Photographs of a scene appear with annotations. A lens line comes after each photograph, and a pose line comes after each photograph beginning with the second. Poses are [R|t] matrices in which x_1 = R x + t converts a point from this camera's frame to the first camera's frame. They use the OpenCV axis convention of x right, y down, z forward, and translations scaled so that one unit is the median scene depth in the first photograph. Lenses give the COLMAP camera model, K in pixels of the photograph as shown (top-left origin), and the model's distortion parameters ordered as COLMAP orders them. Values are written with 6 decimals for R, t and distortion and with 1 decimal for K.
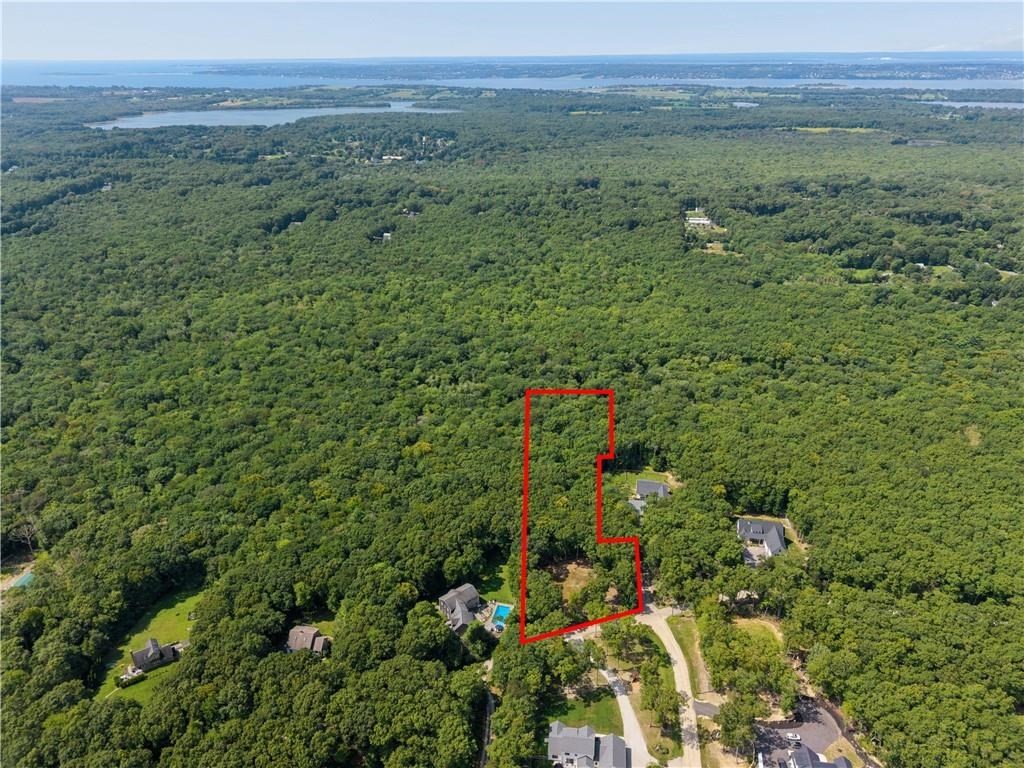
lens RADIAL K [[717.0, 0, 512.0], [0, 717.0, 384.0], [0, 0, 1]] dist [0.007833, -0.004948]
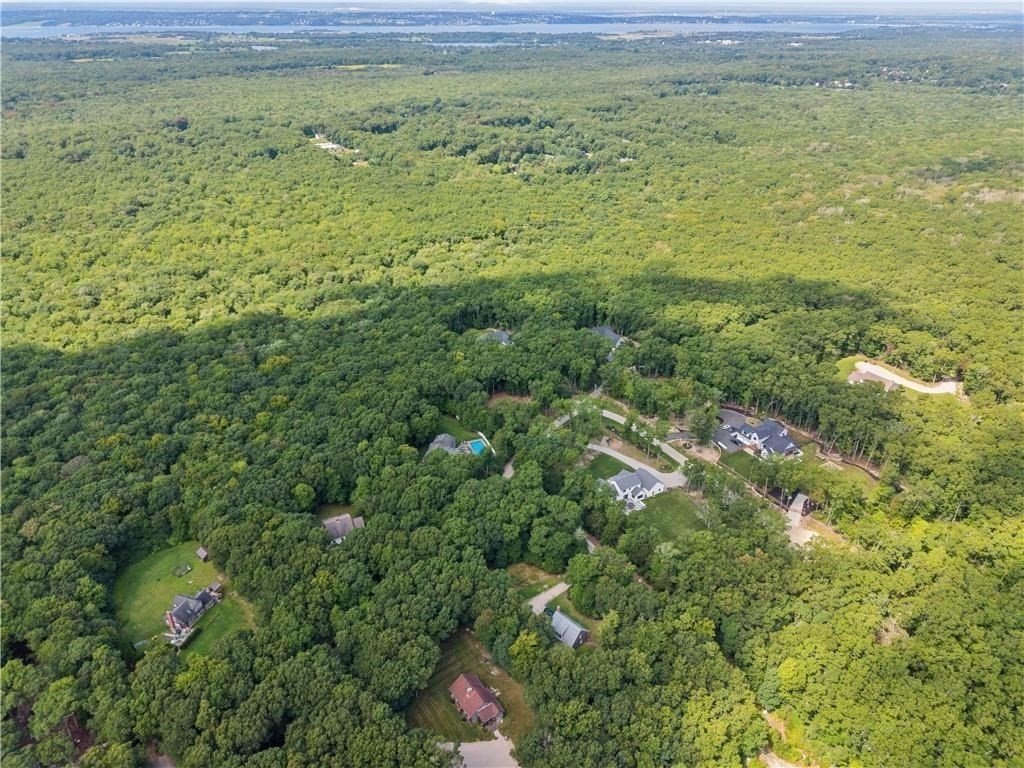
lens RADIAL K [[717.0, 0, 512.0], [0, 717.0, 384.0], [0, 0, 1]] dist [0.007833, -0.004948]
pose [[0.790485, -0.277359, 0.546082, -0.223612], [0.249038, 0.960111, 0.127150, 0.040841], [-0.559566, 0.035485, 0.828026, 0.027689]]
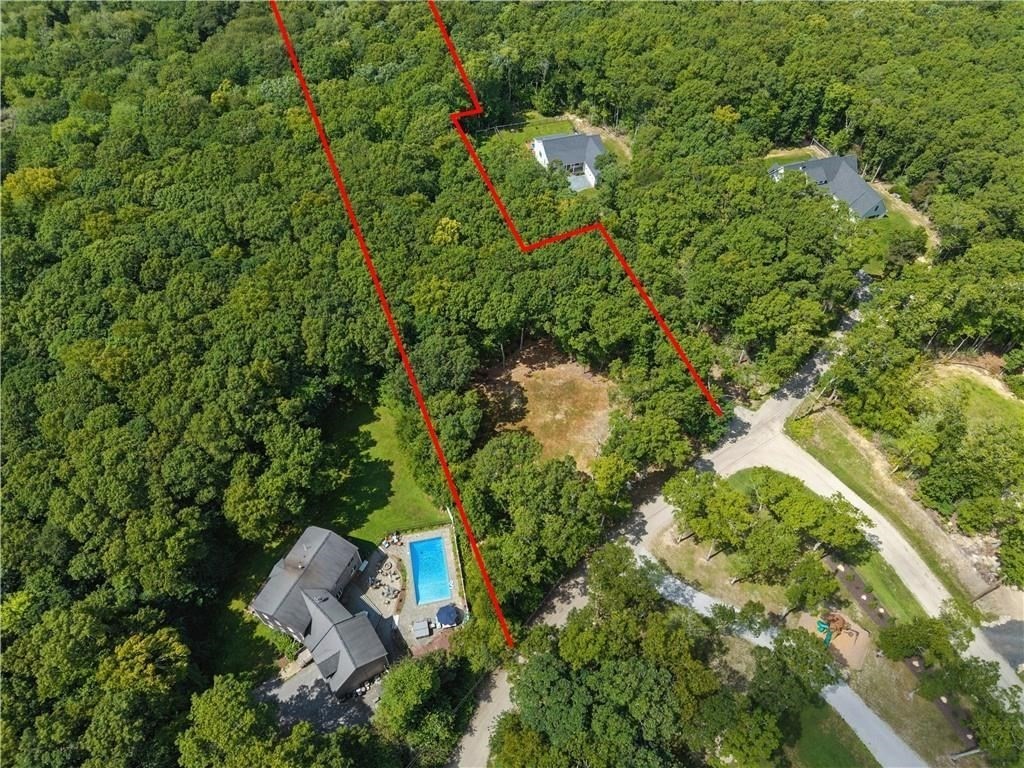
lens RADIAL K [[704.1, 0, 515.7], [0, 704.1, 368.9], [0, 0, 1]] dist [0.007470, -0.002930]
pose [[0.892790, -0.332670, 0.303739, -0.021686], [0.175583, 0.877922, 0.445448, 0.028585], [-0.414846, -0.344360, 0.842211, 0.290857]]
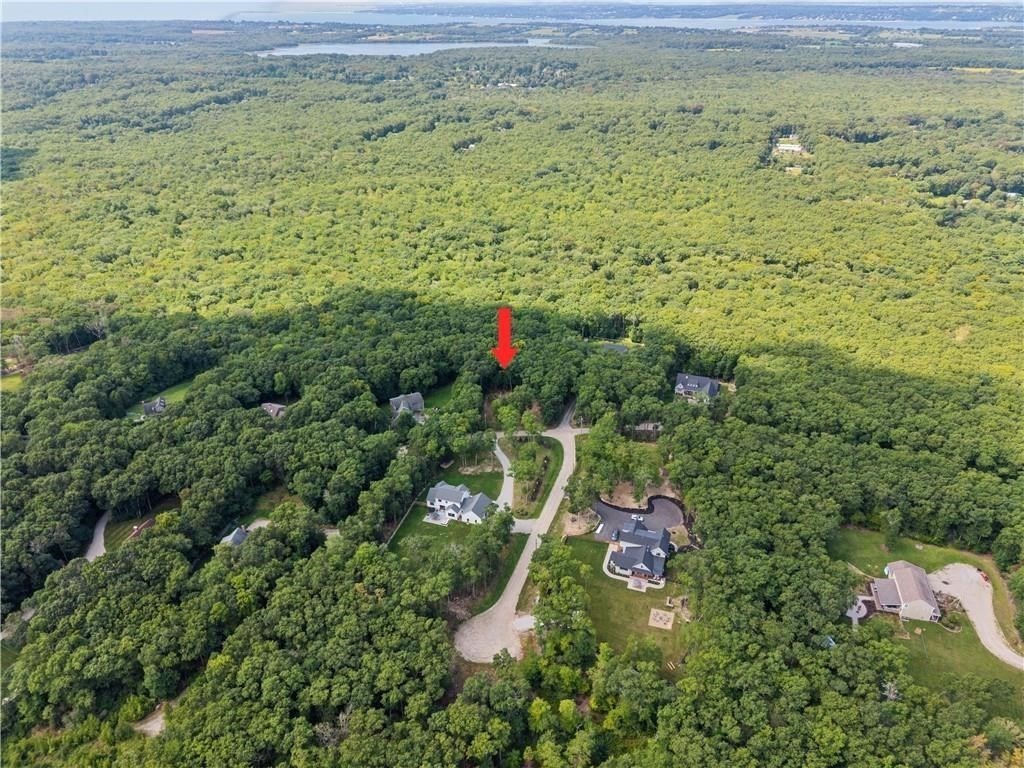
lens RADIAL K [[717.0, 0, 512.0], [0, 717.0, 384.0], [0, 0, 1]] dist [0.007833, -0.004948]
pose [[0.978275, 0.100510, -0.181318, 0.126809], [-0.089540, 0.993678, 0.067725, 0.073005], [0.186979, -0.050019, 0.981090, -0.047294]]
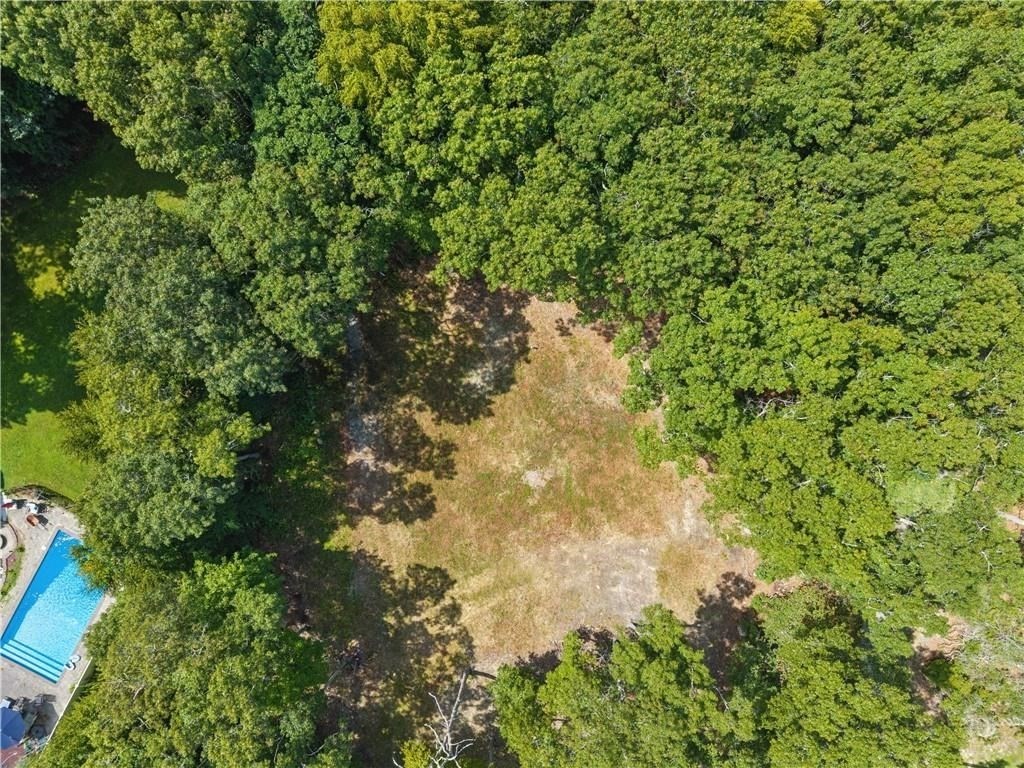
lens RADIAL K [[717.0, 0, 512.0], [0, 717.0, 384.0], [0, 0, 1]] dist [0.007833, -0.004948]
pose [[0.973839, 0.225617, 0.027109, 0.034187], [-0.118974, 0.404586, 0.906728, 0.049368], [0.193605, -0.886232, 0.420844, 0.414056]]
